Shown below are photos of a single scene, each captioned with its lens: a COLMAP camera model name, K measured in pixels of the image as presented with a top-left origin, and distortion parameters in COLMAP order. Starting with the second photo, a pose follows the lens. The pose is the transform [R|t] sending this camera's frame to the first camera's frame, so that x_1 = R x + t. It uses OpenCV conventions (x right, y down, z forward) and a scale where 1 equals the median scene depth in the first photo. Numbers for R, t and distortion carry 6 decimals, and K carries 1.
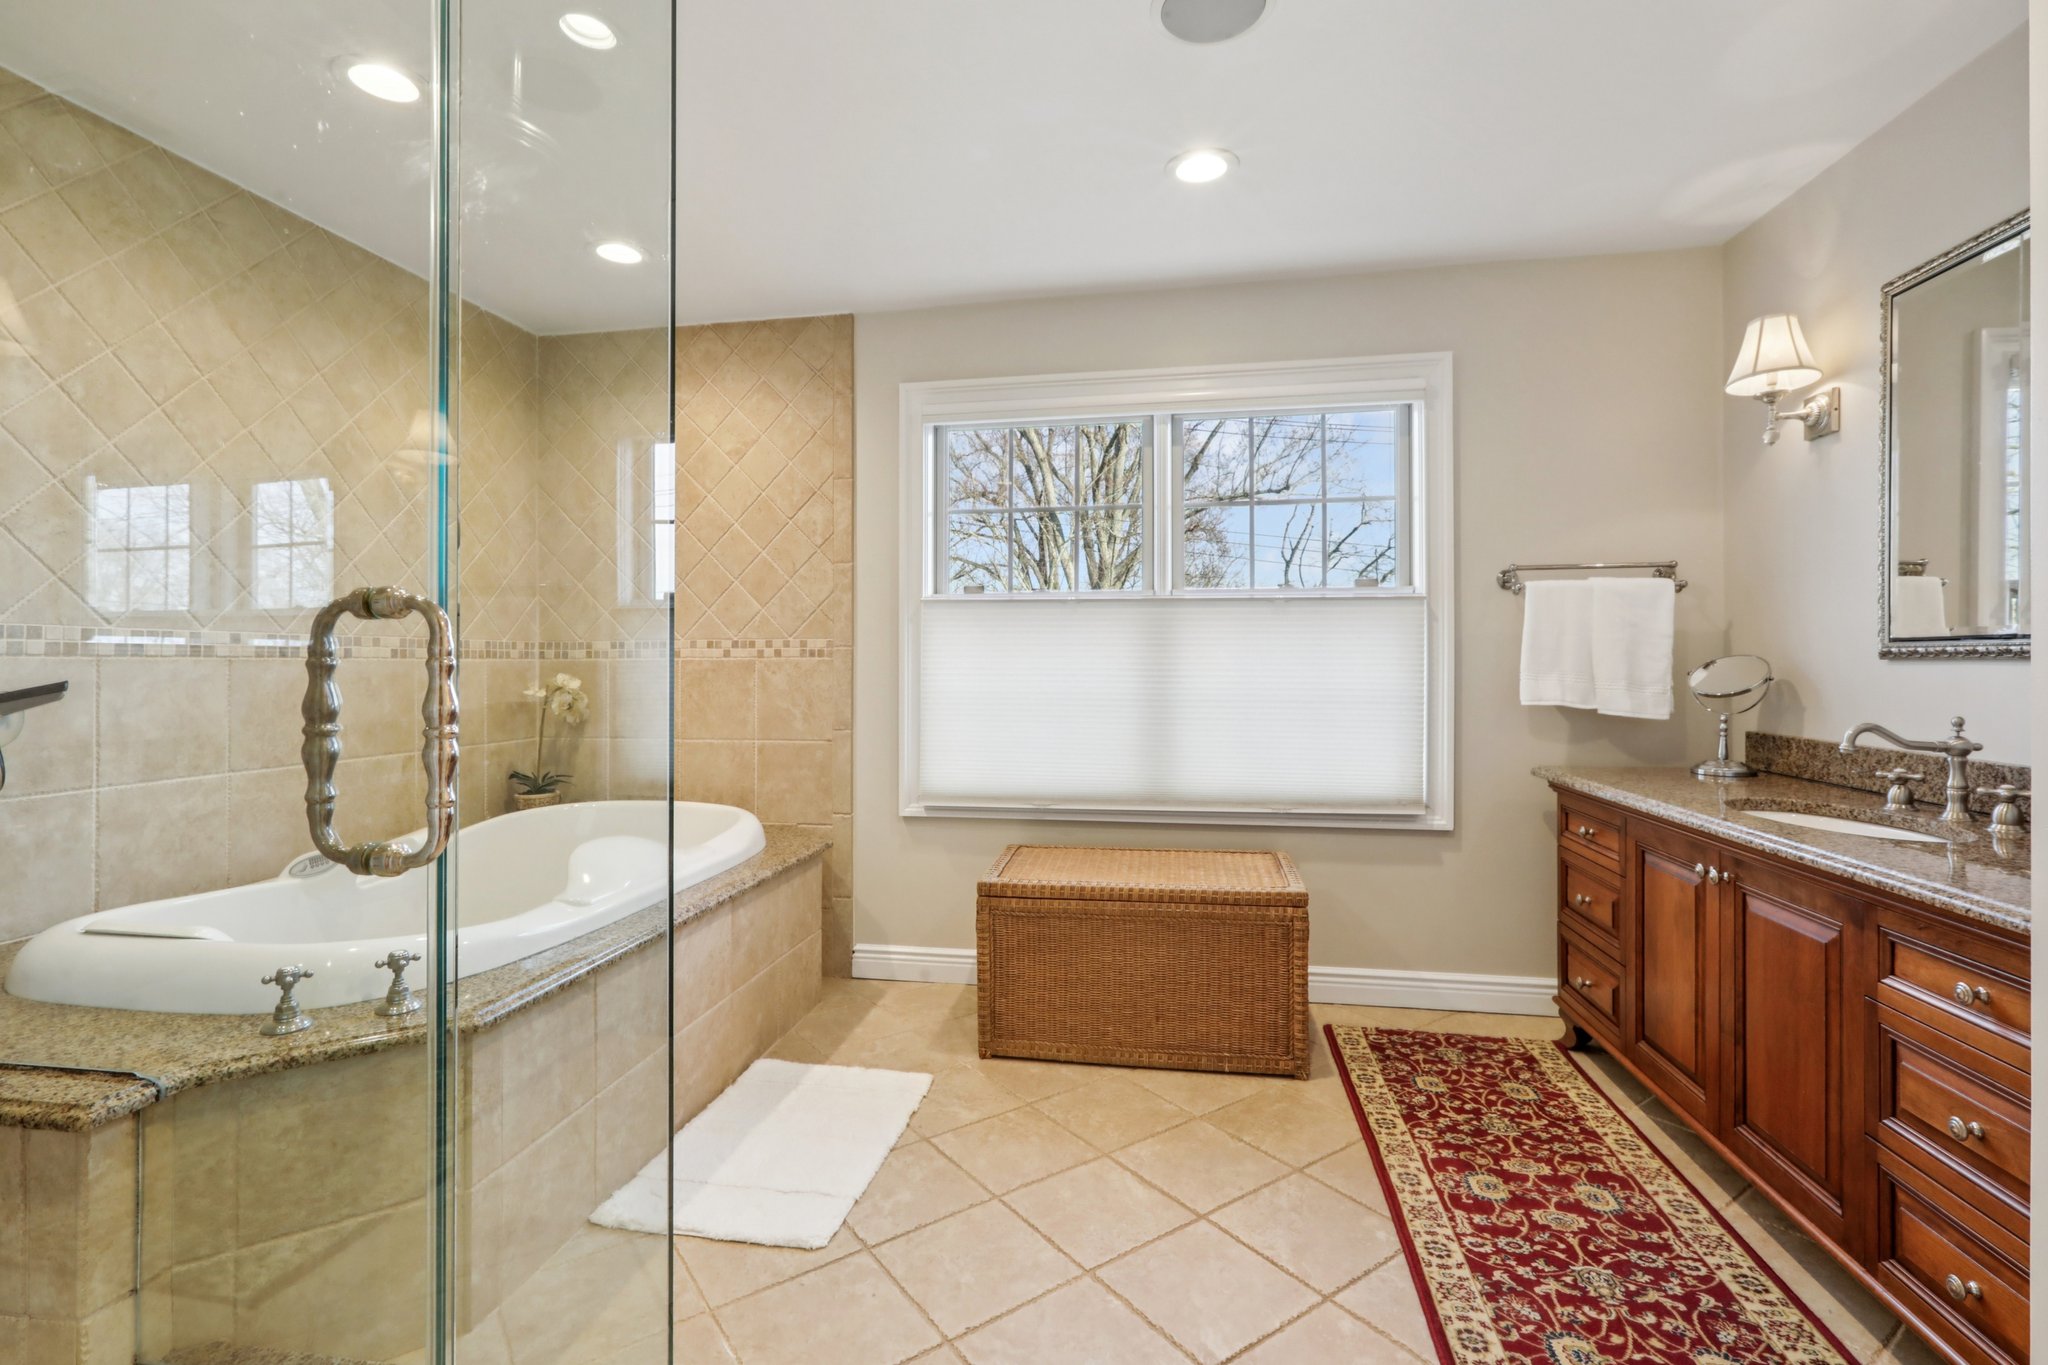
lens RADIAL K [[940.4, 0, 1026.4], [0, 940.4, 675.8], [0, 0, 1]] dist [0.000733, 0.000790]
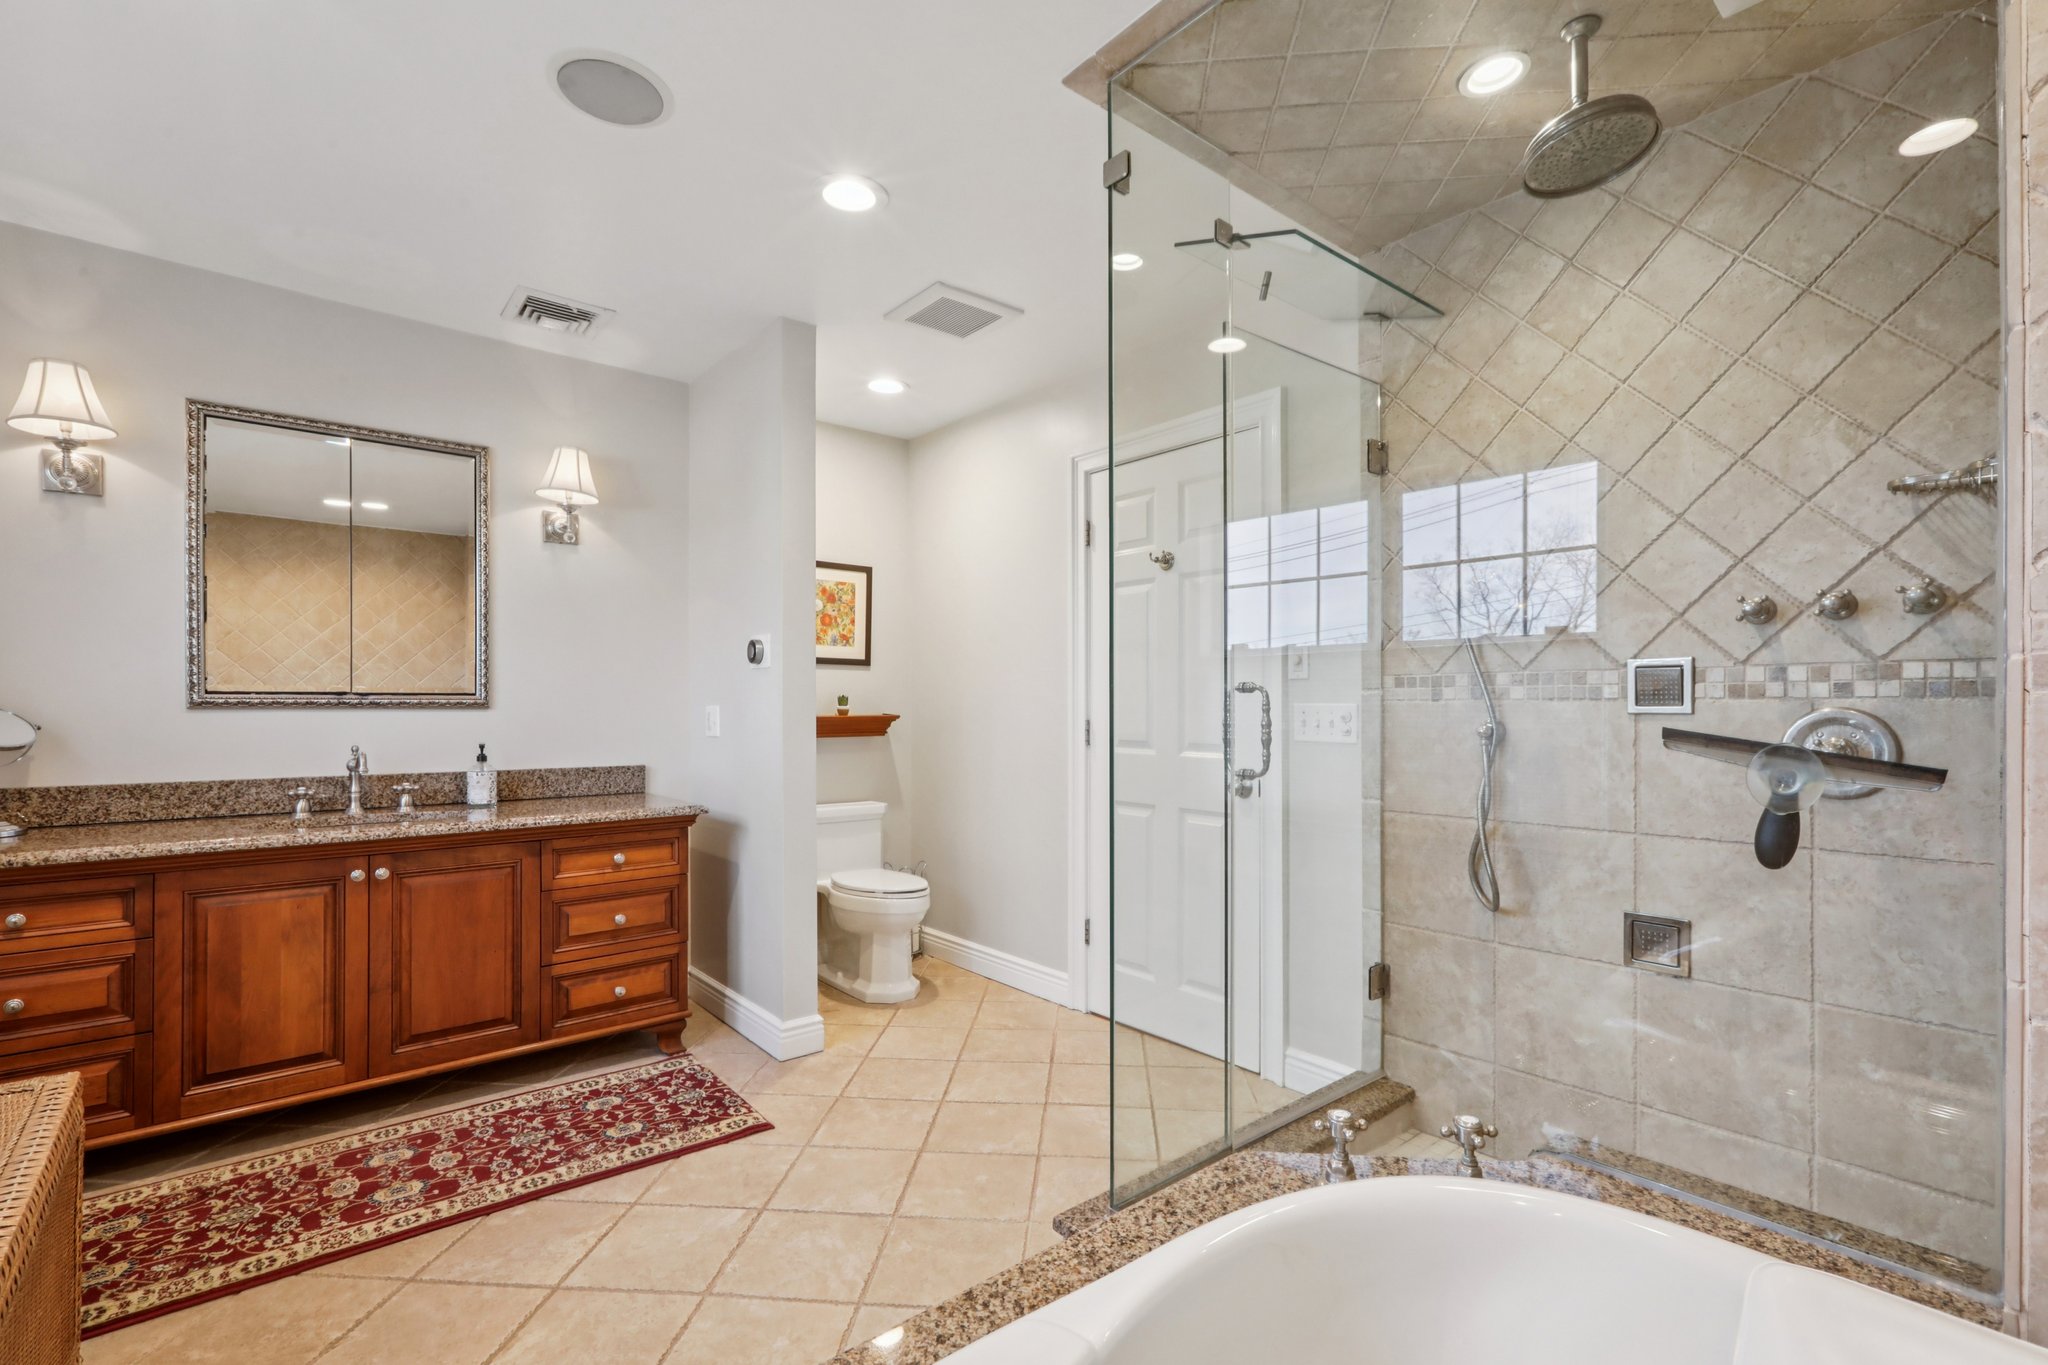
lens RADIAL K [[926.5, 0, 1028.1], [0, 926.5, 672.9], [0, 0, 1]] dist [-0.000127, 0.000773]
pose [[-0.770394, 0.027808, 0.636961, -0.711693], [0.009813, 0.999447, -0.031765, -0.013199], [-0.637492, -0.018221, -0.770241, 1.272973]]
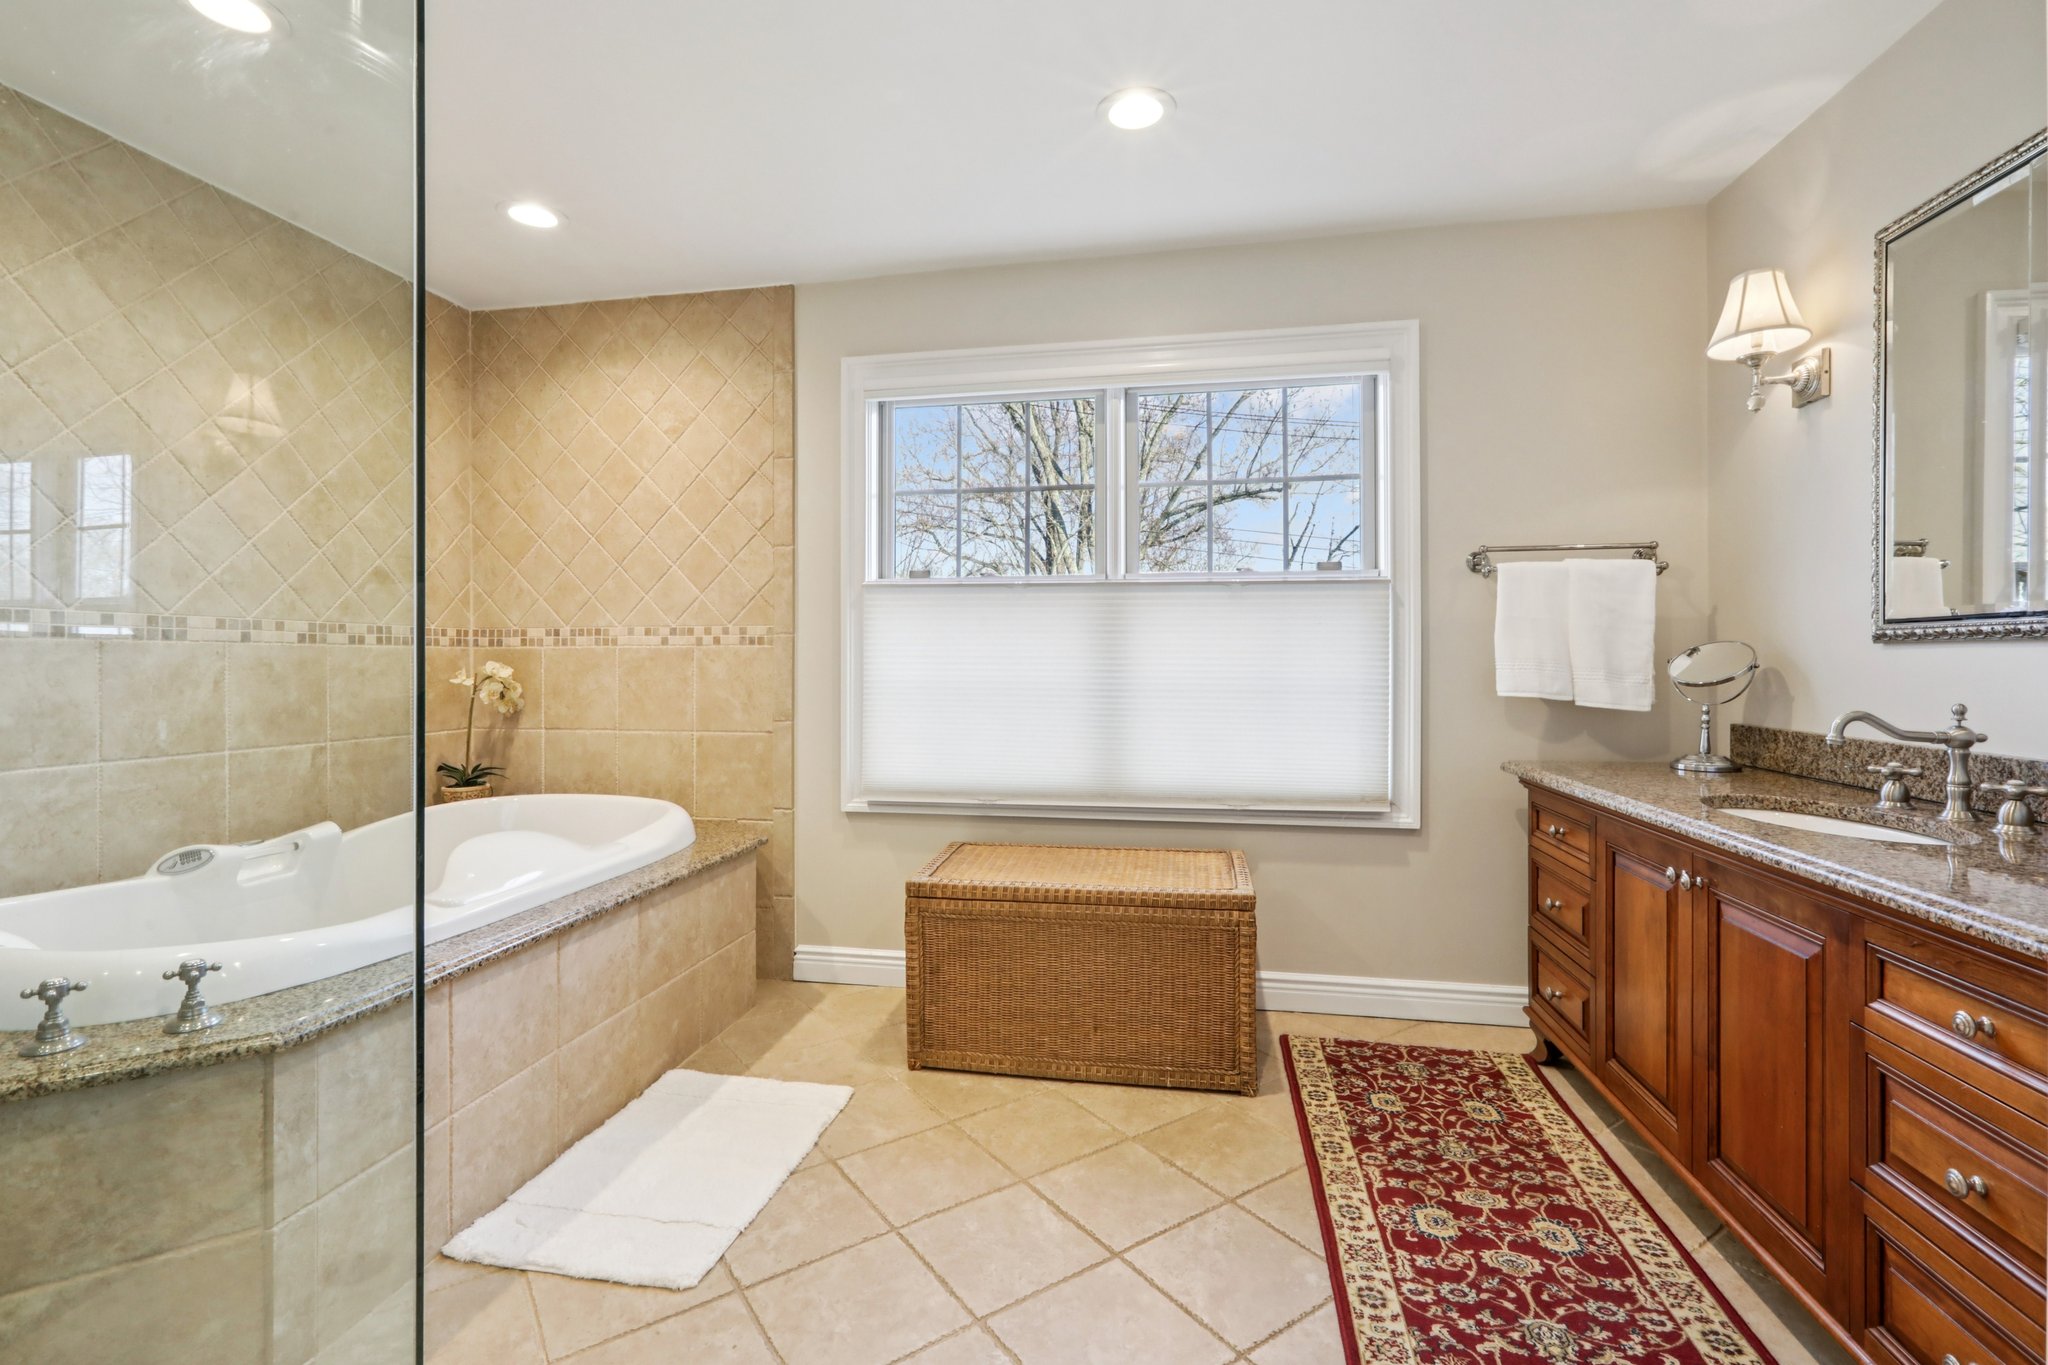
lens RADIAL K [[926.5, 0, 1028.1], [0, 926.5, 672.9], [0, 0, 1]] dist [-0.000127, 0.000773]
pose [[0.999952, 0.002197, -0.009599, 0.096932], [-0.002209, 0.999997, -0.001196, 0.014406], [0.009596, 0.001217, 0.999953, 0.095090]]
